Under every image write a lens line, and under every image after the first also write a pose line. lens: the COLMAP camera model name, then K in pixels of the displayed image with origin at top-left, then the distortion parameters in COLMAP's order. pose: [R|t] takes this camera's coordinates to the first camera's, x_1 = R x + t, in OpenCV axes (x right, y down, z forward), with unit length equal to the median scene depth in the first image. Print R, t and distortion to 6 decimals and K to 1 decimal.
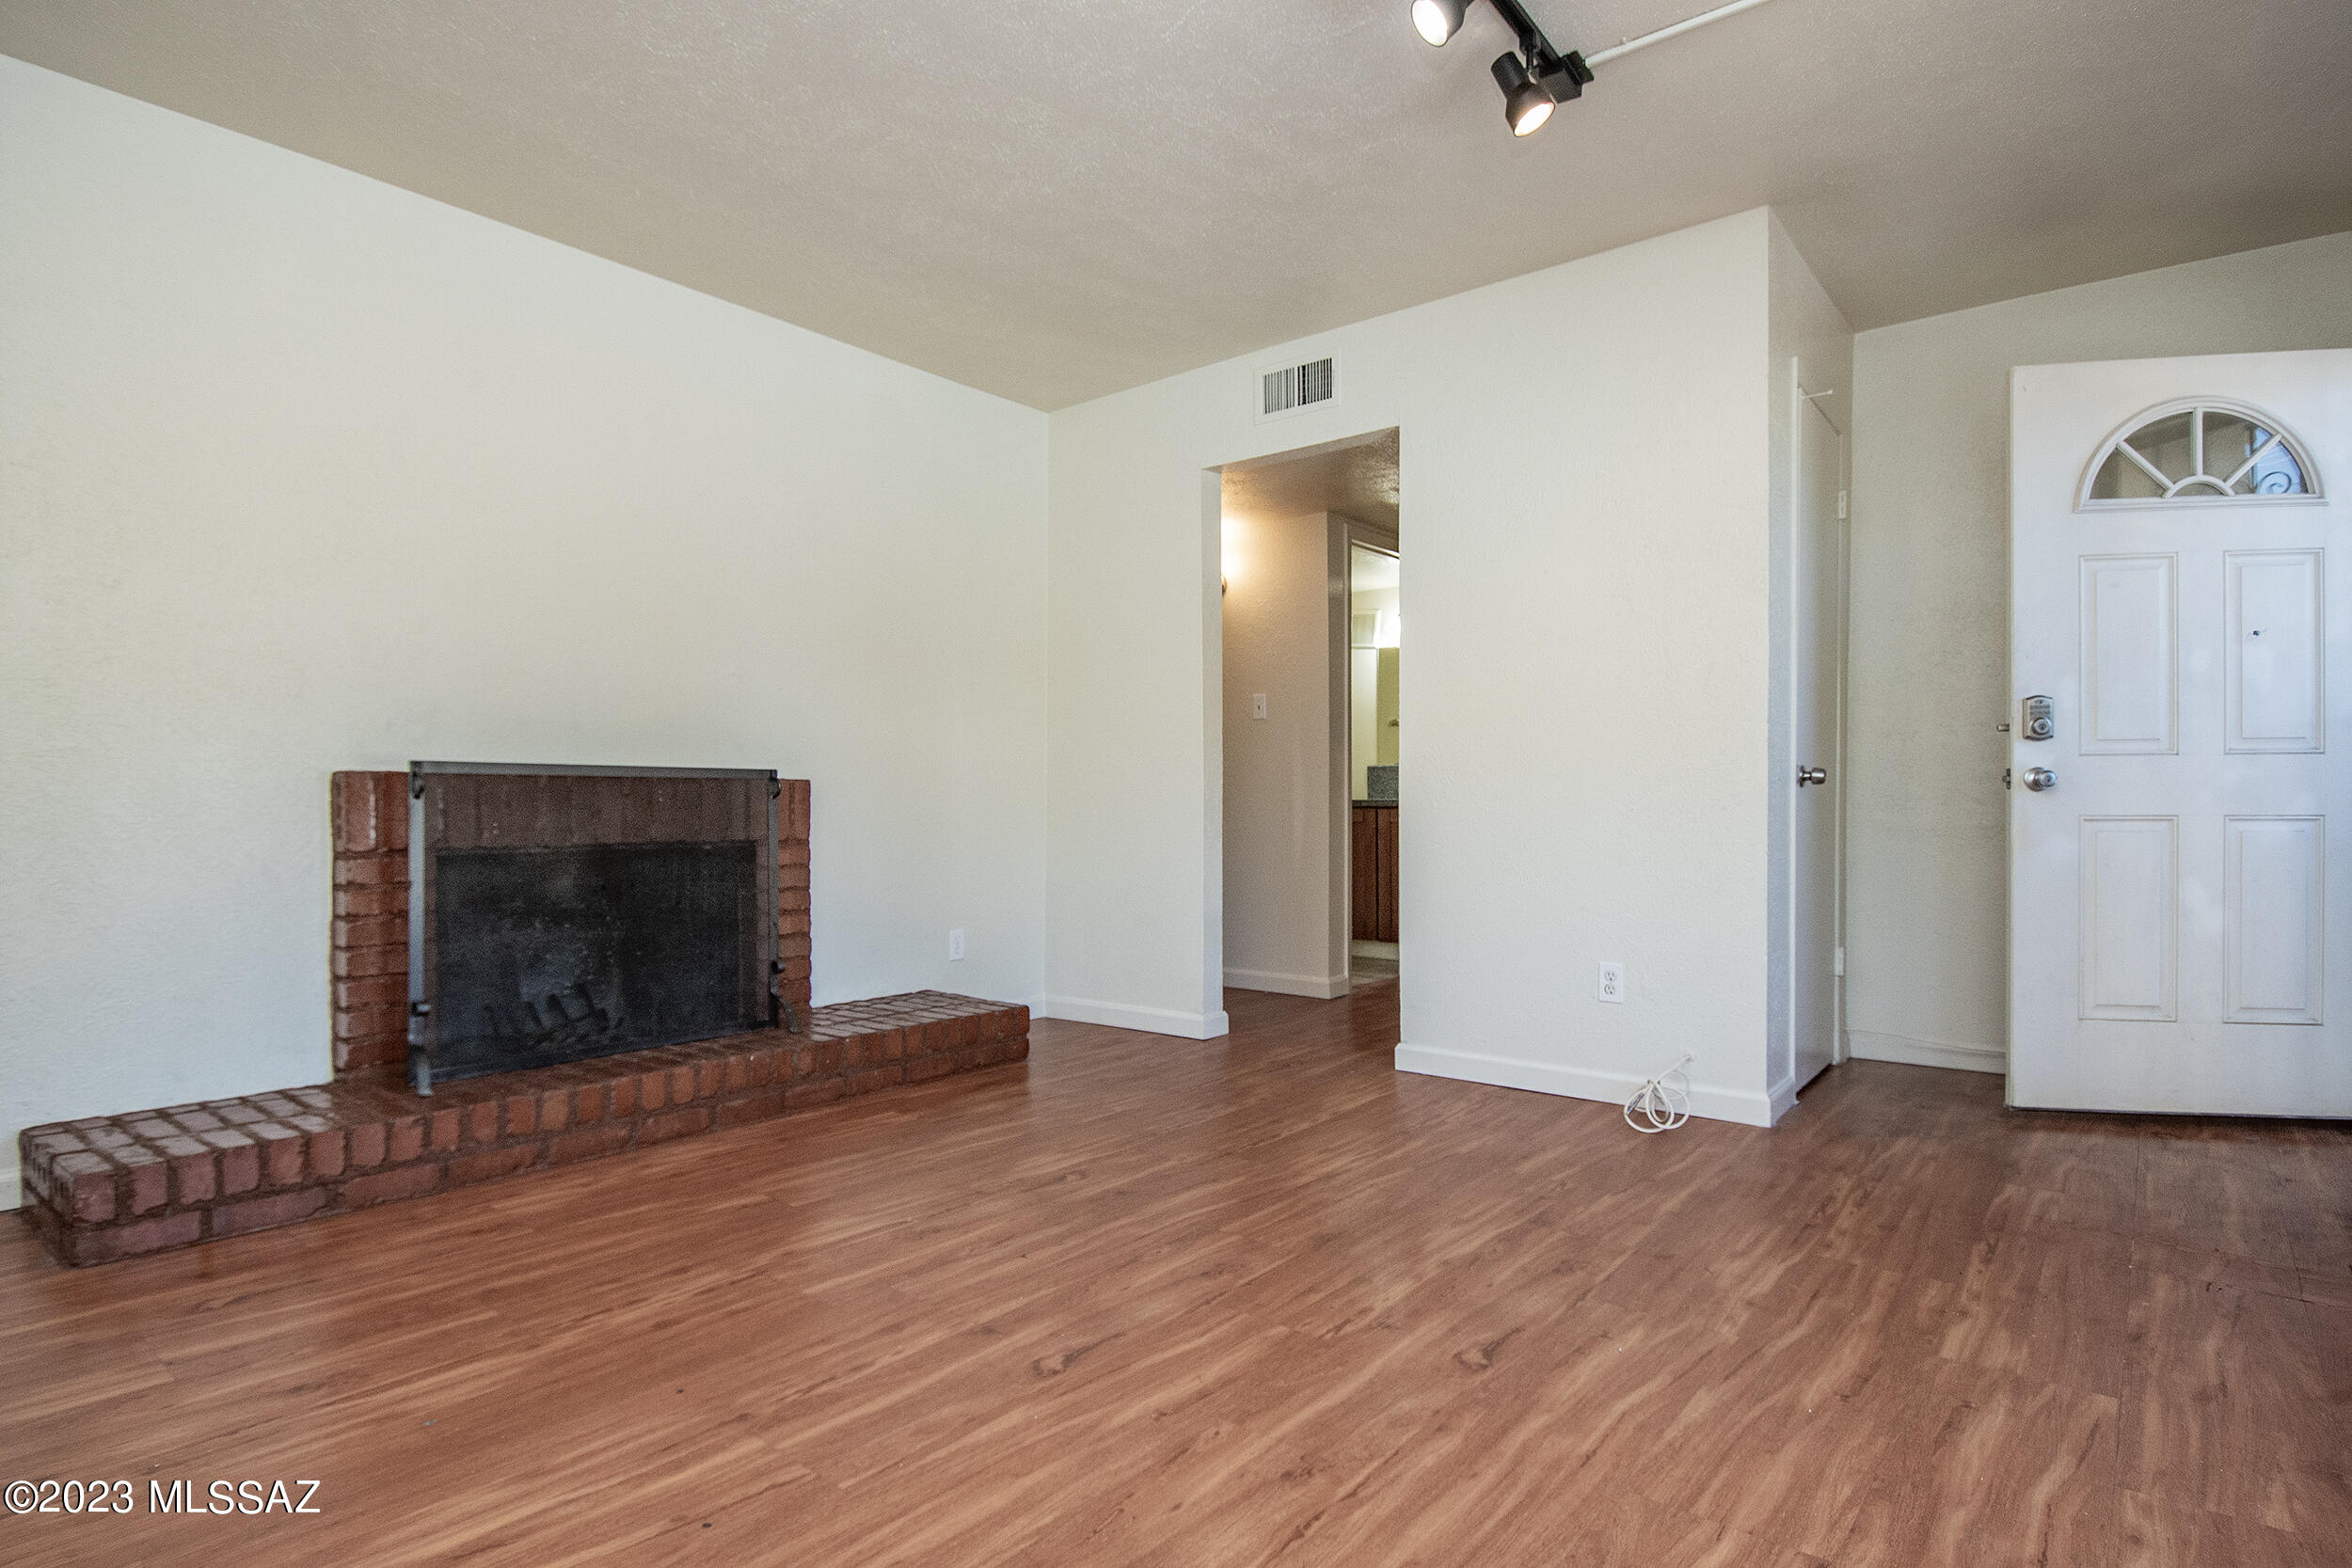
lens RADIAL K [[1215.6, 0, 1171.4], [0, 1215.6, 804.3], [0, 0, 1]] dist [0.000603, -0.002281]
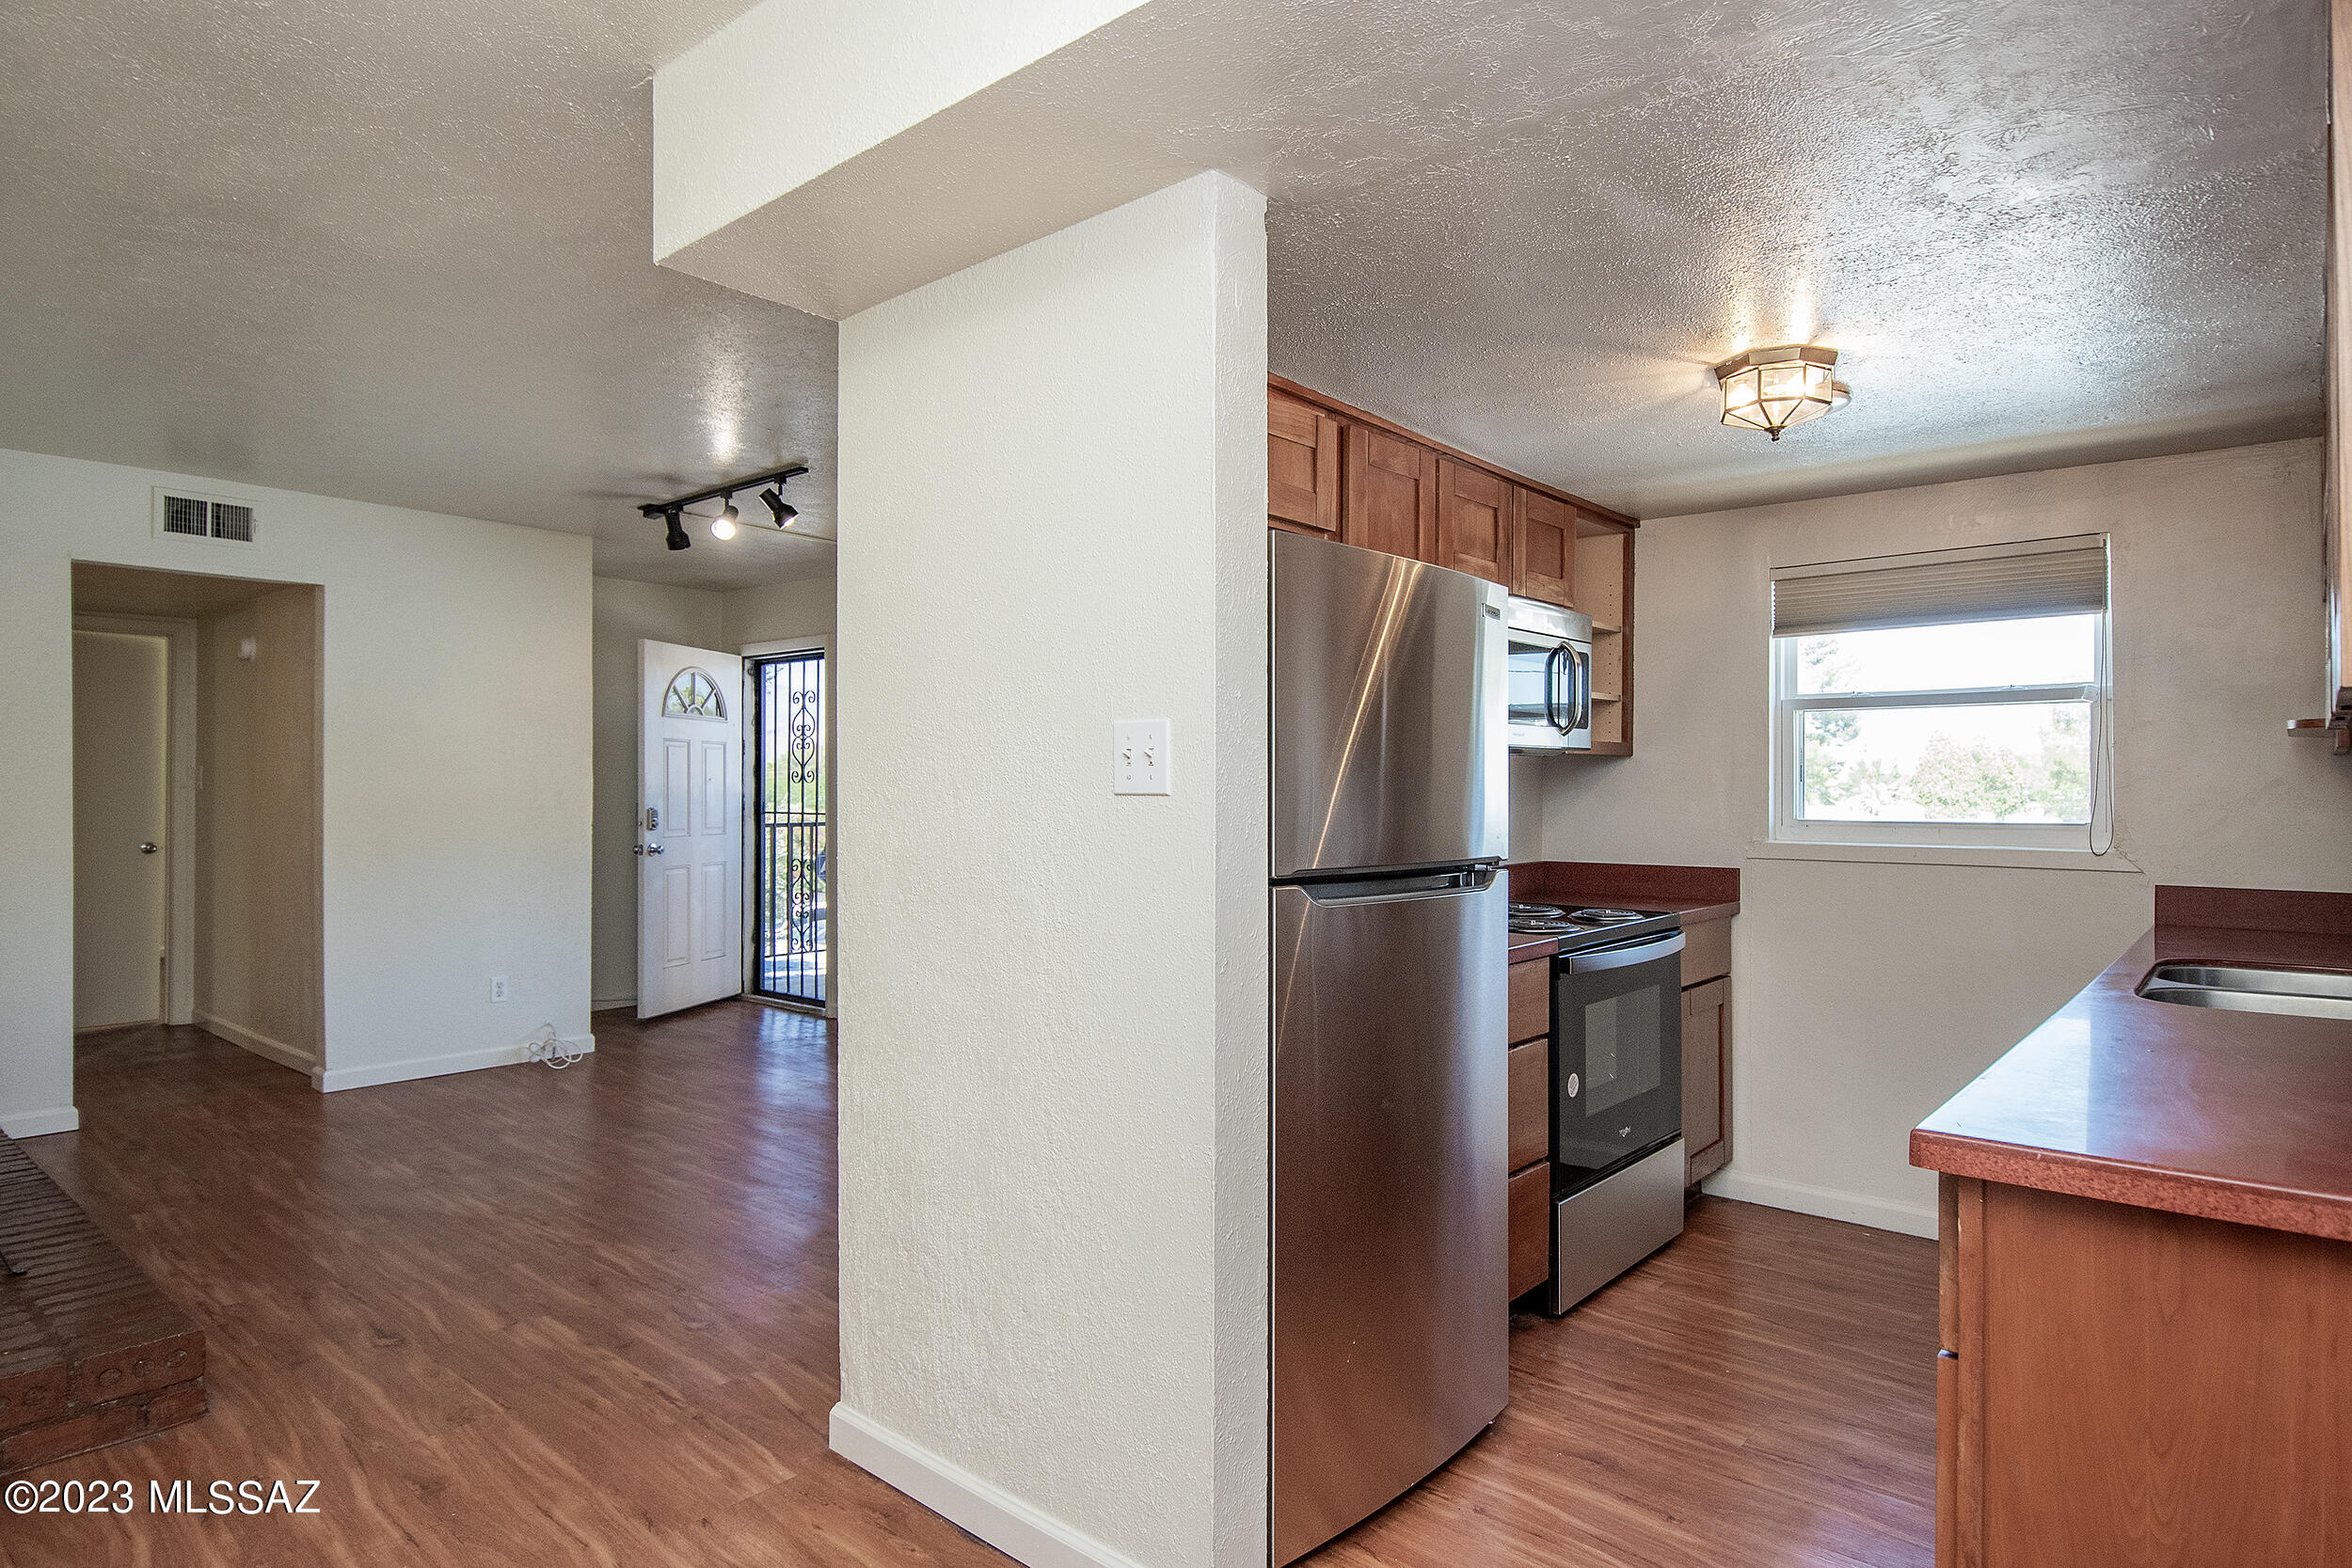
lens RADIAL K [[1363.4, 0, 1248.0], [0, 1363.4, 783.4], [0, 0, 1]] dist [-0.001131, -0.017414]
pose [[-0.015947, 0.005132, 0.999860, -1.602258], [0.002415, 0.999984, -0.005094, -0.122284], [-0.999870, 0.002333, -0.015959, 0.075412]]
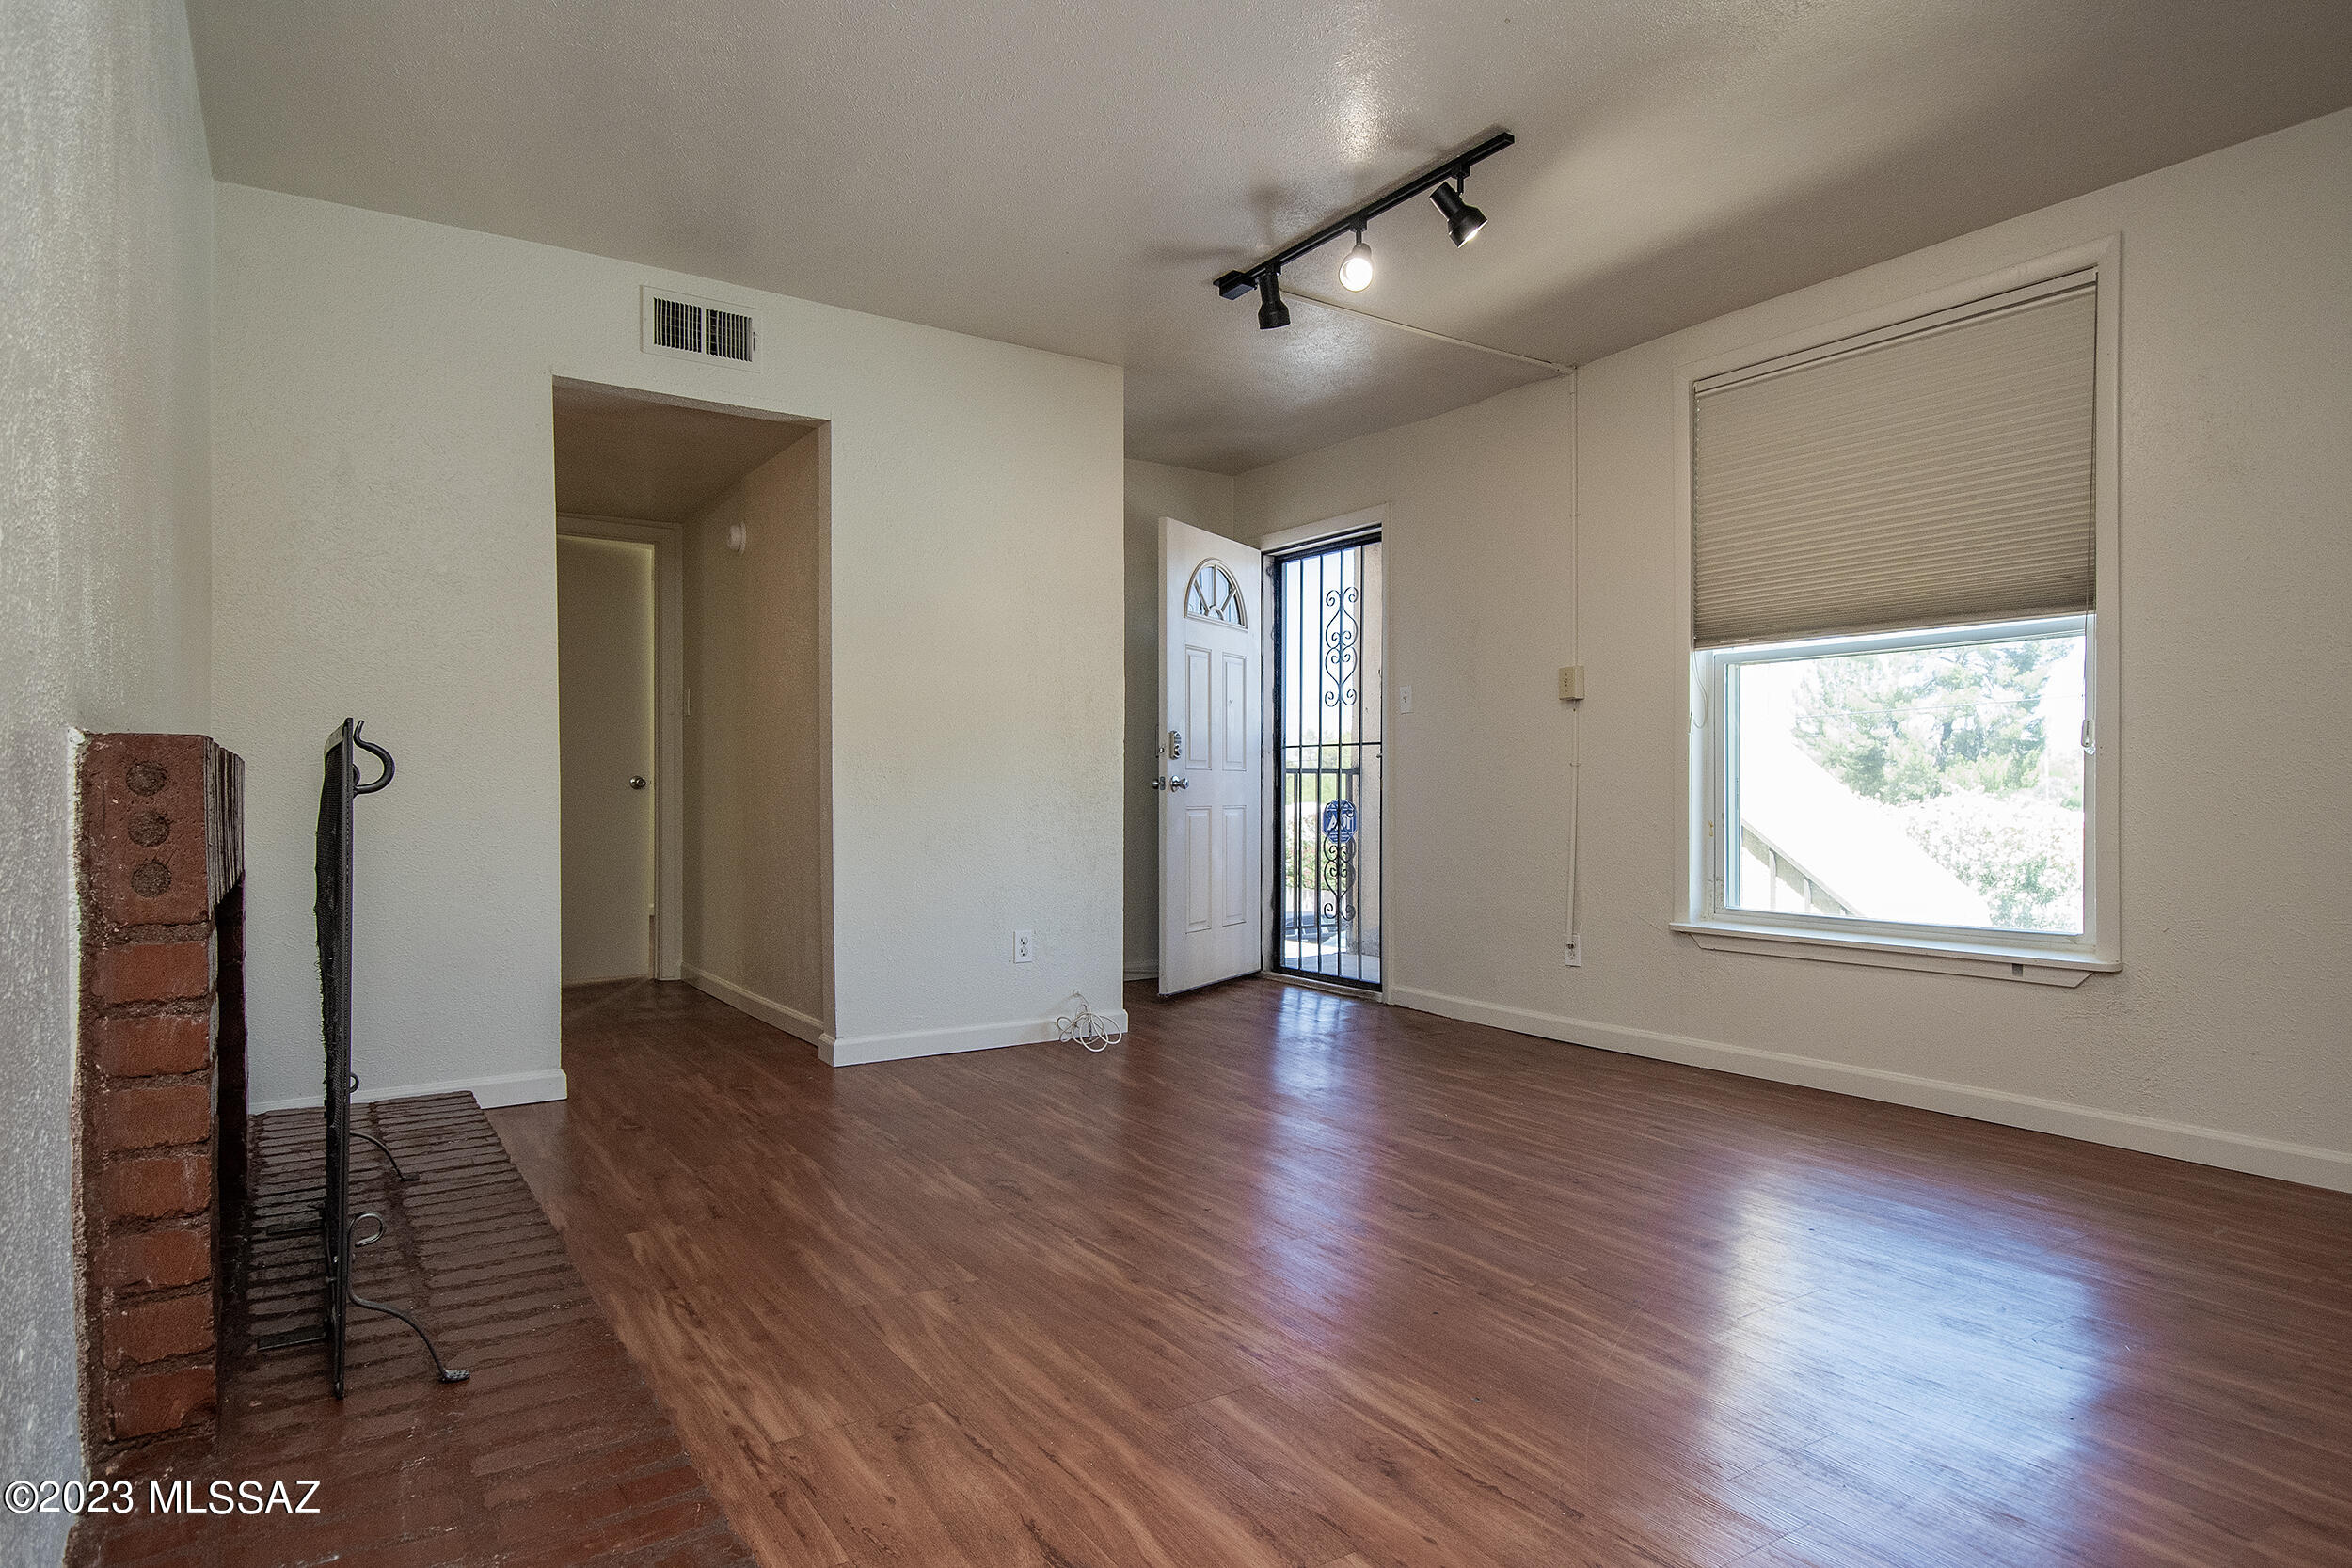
lens RADIAL K [[1363.4, 0, 1173.1], [0, 1363.4, 817.7], [0, 0, 1]] dist [-0.001131, -0.017414]
pose [[0.283524, -0.014055, 0.958862, -1.037628], [0.003181, 0.999901, 0.013715, -0.001501], [-0.958960, -0.000838, 0.283541, 0.534455]]
